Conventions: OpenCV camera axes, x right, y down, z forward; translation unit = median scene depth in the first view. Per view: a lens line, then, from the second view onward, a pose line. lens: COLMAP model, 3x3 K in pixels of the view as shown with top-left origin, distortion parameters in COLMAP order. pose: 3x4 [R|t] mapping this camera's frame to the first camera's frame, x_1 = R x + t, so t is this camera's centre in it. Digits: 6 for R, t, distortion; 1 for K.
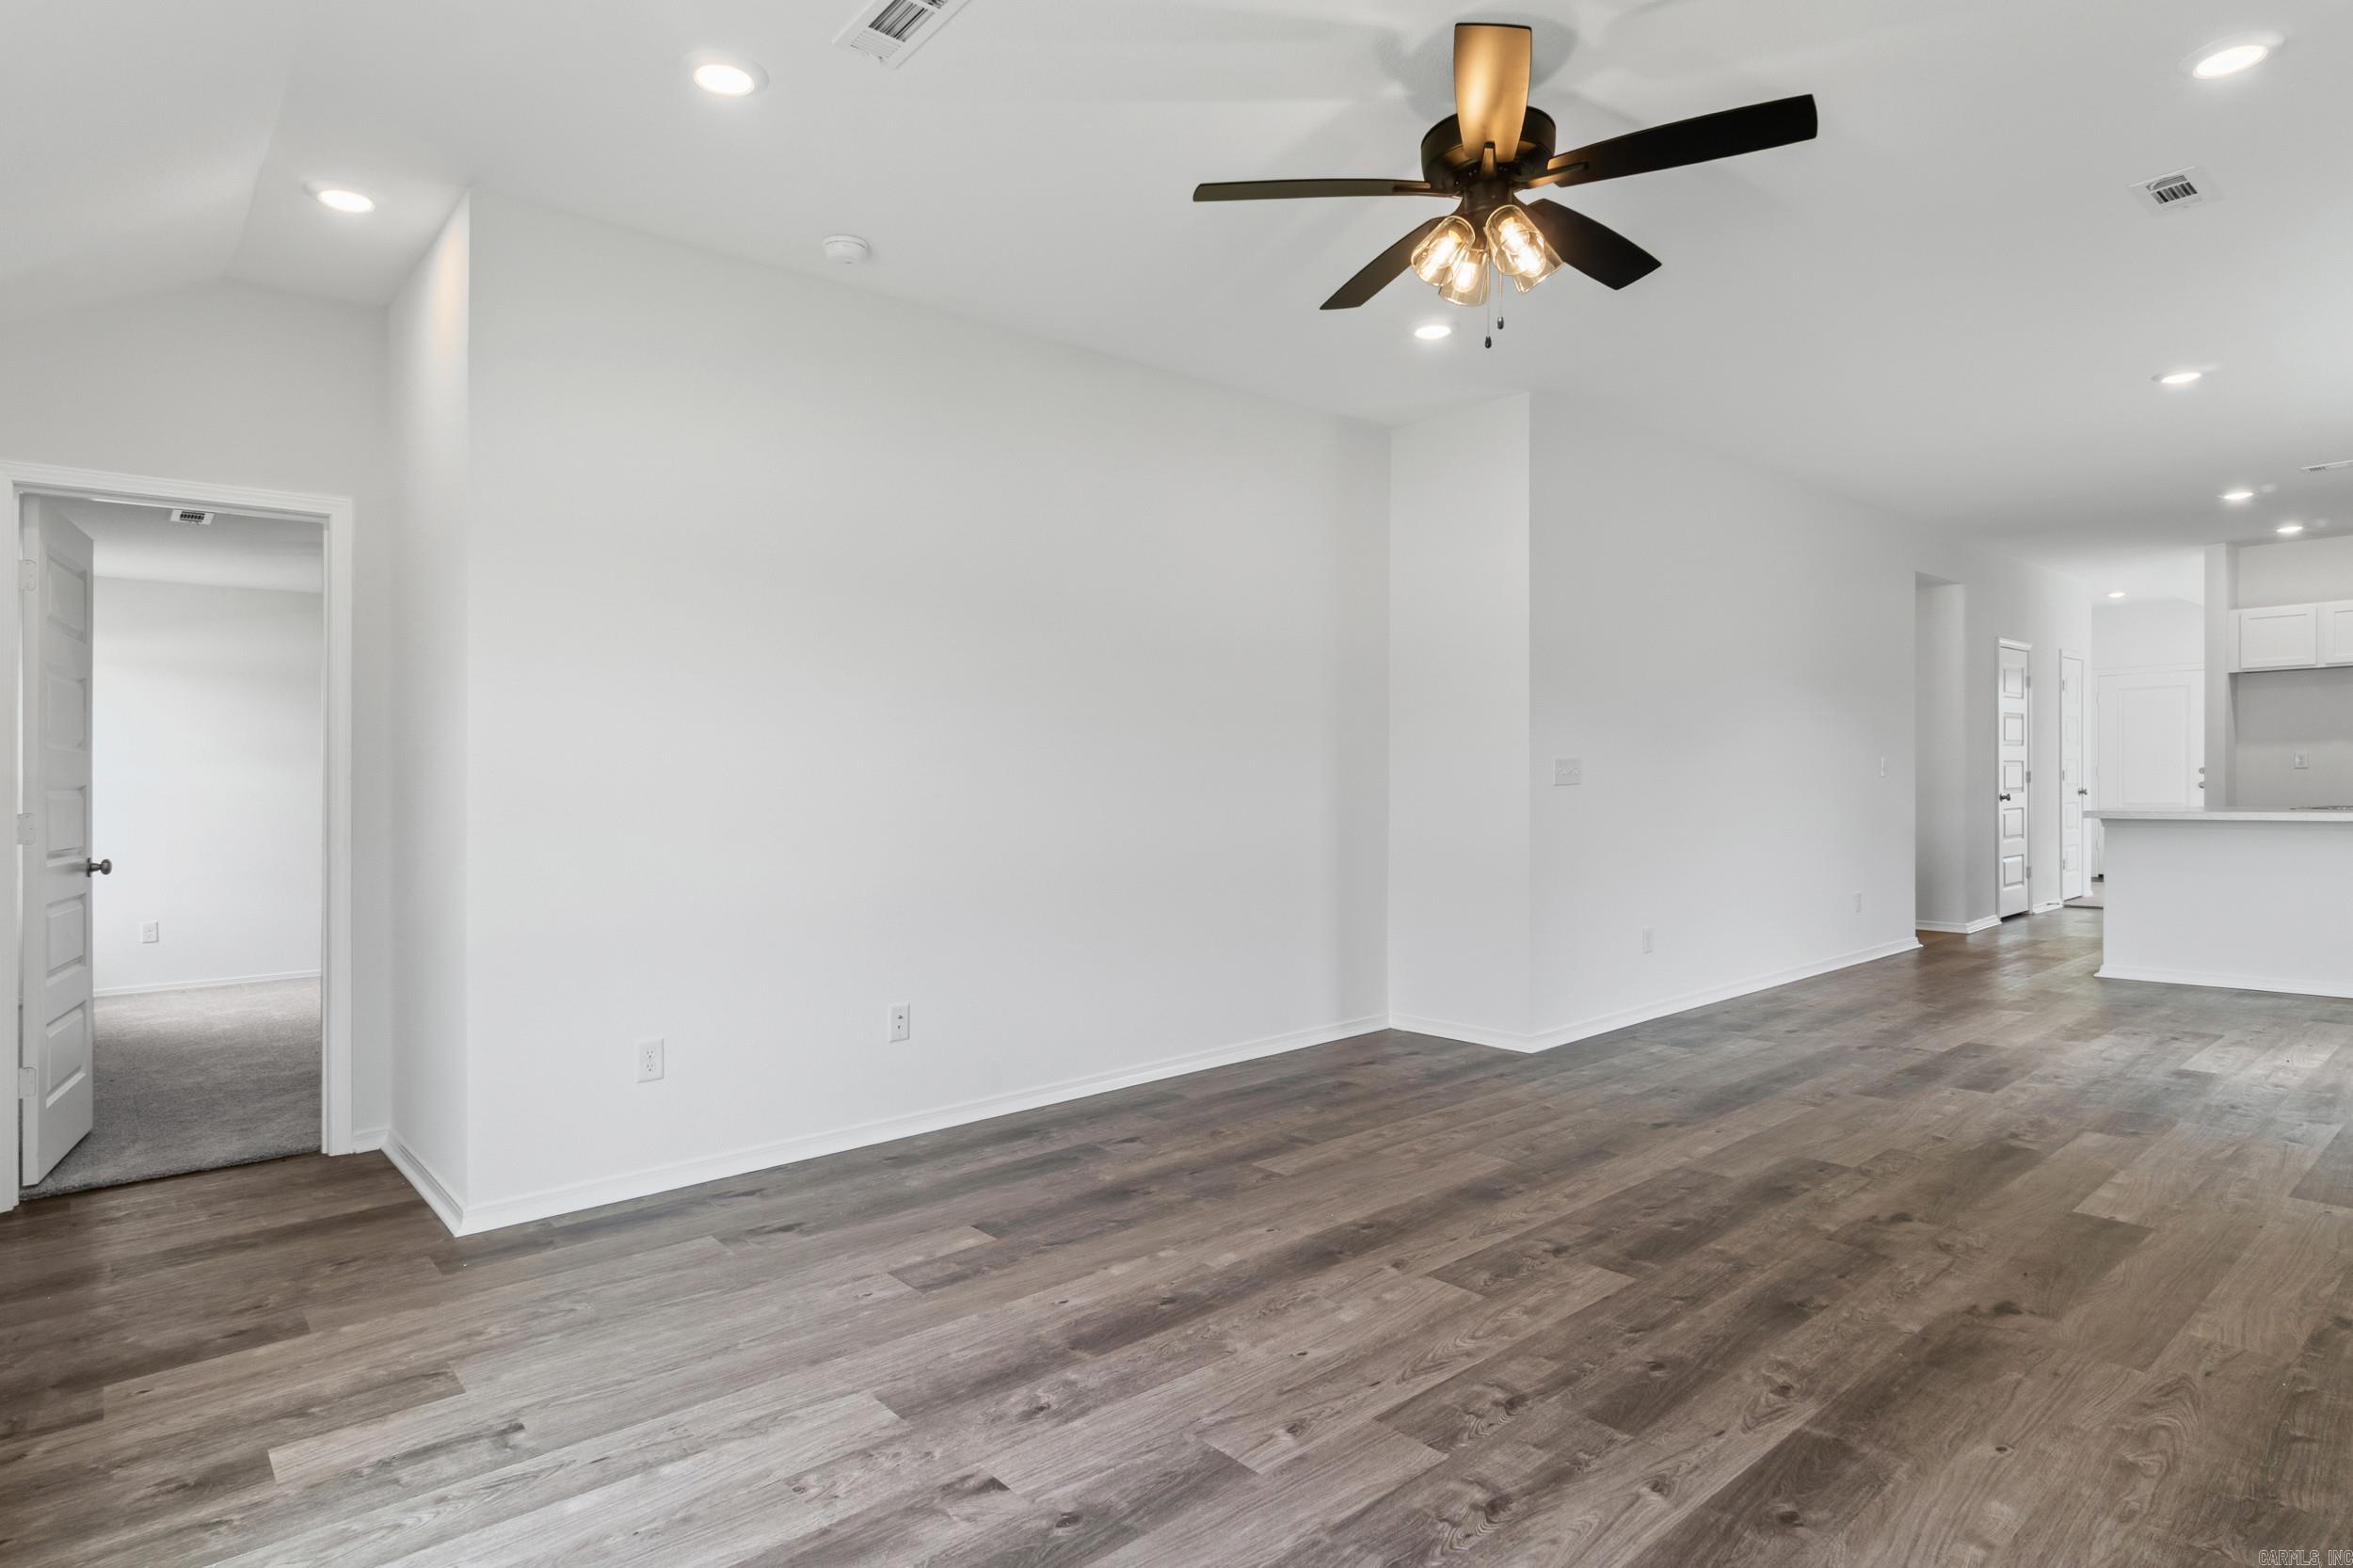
lens RADIAL K [[1264.1, 0, 1170.1], [0, 1264.1, 796.0], [0, 0, 1]] dist [-0.002161, 0.000037]
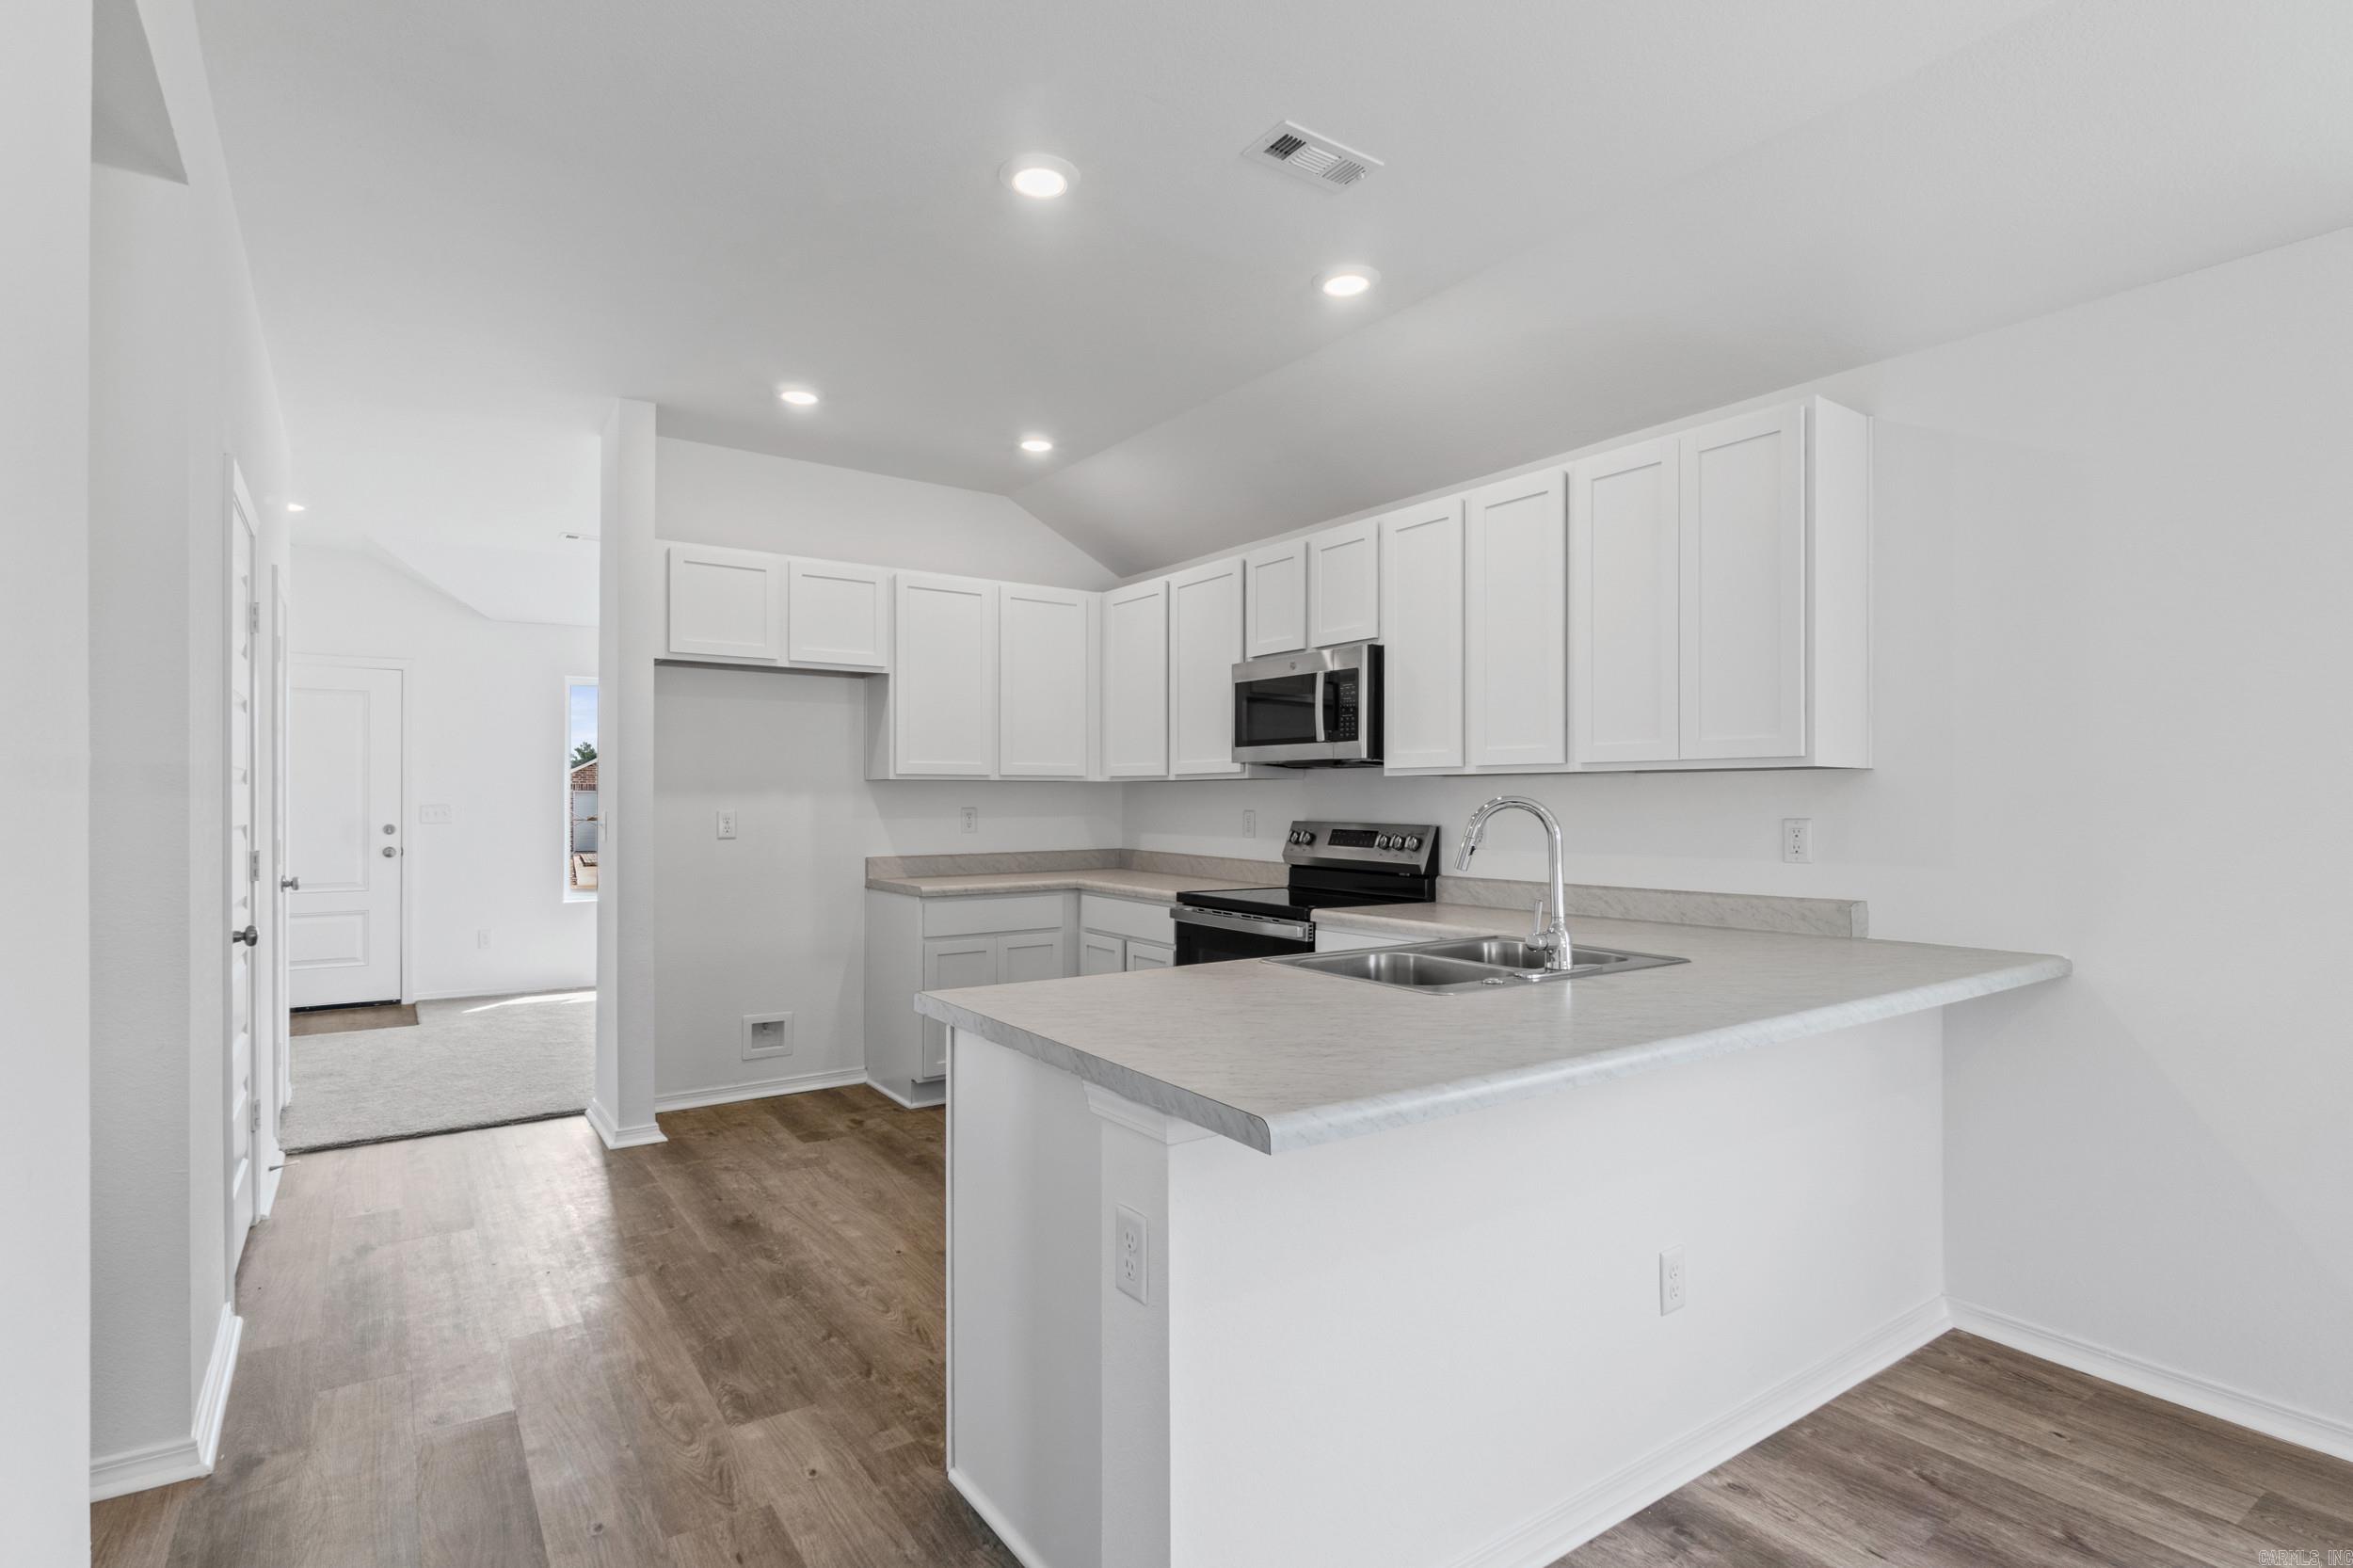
lens RADIAL K [[1141.5, 0, 1154.2], [0, 1141.5, 793.6], [0, 0, 1]] dist [0.000726, -0.000881]
pose [[0.117756, 0.020943, 0.992822, 0.372905], [0.009990, 0.999702, -0.022273, -0.026471], [-0.992992, 0.012541, 0.117511, 0.695045]]
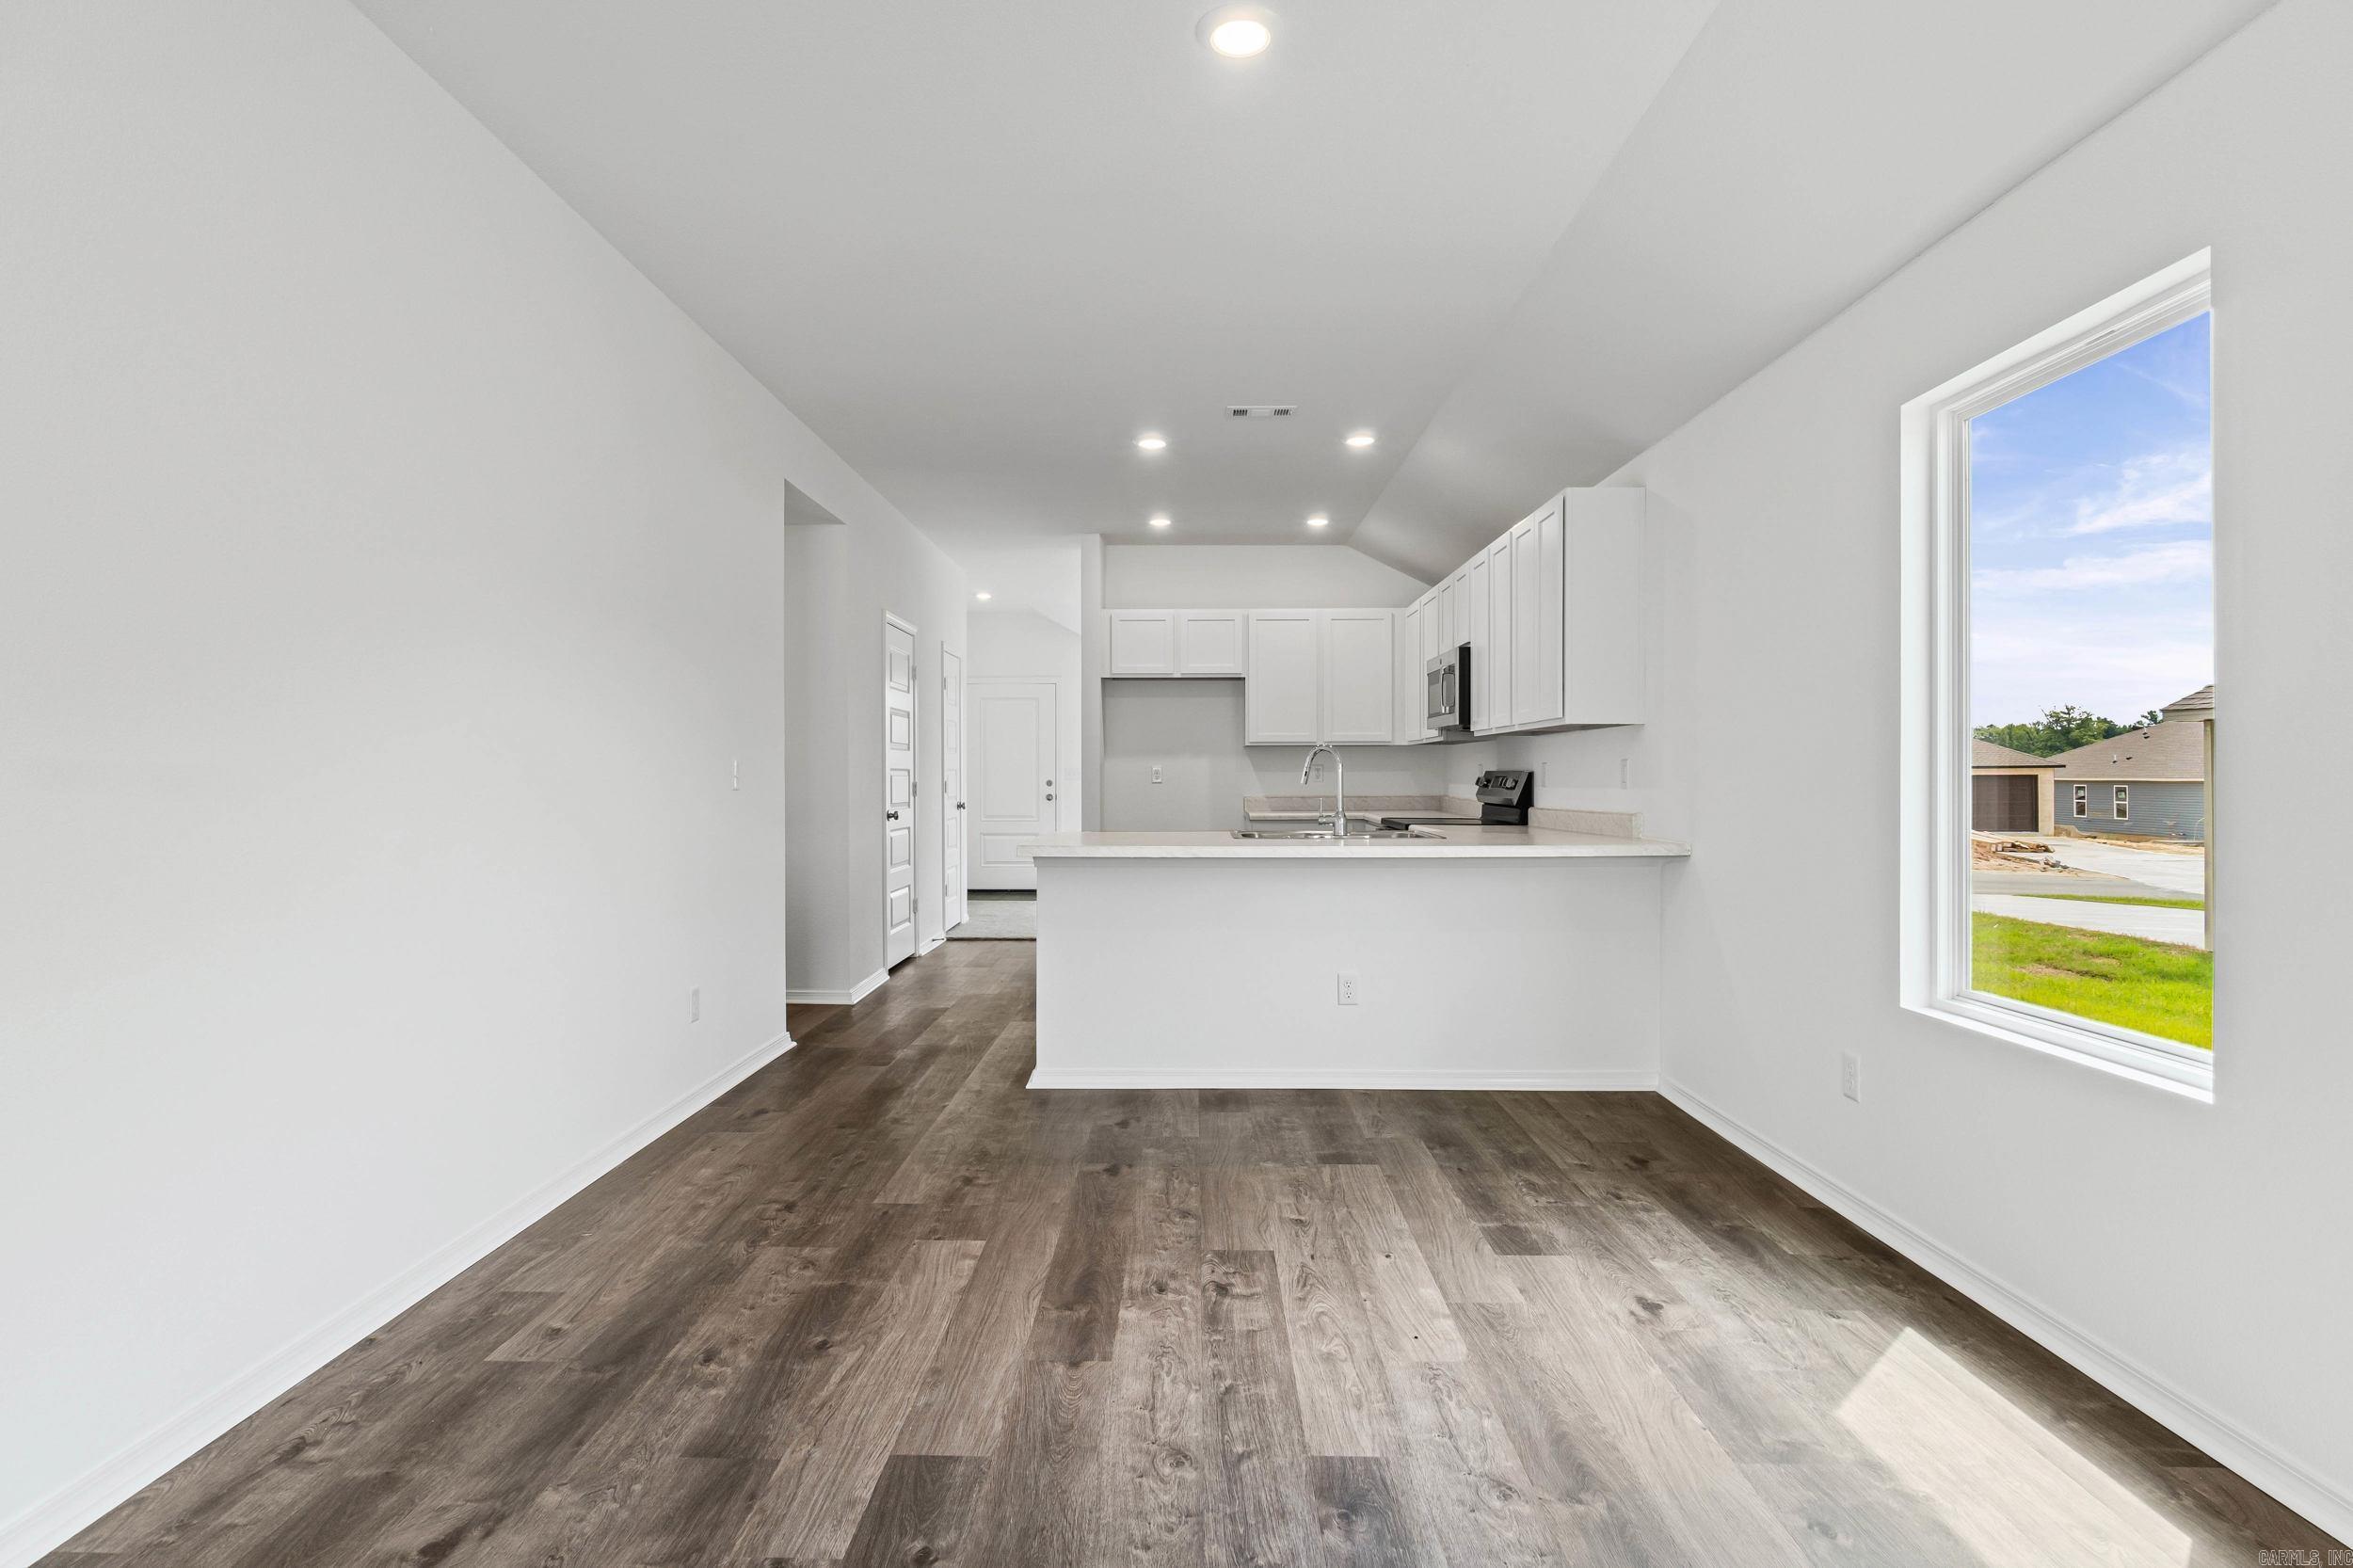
lens RADIAL K [[1192.8, 0, 1160.4], [0, 1192.8, 778.8], [0, 0, 1]] dist [-0.007501, 0.002383]
pose [[0.675983, 0.013680, 0.736791, 0.221794], [-0.000581, 0.999837, -0.018032, -0.007994], [-0.736917, 0.011761, 0.675881, 0.366497]]
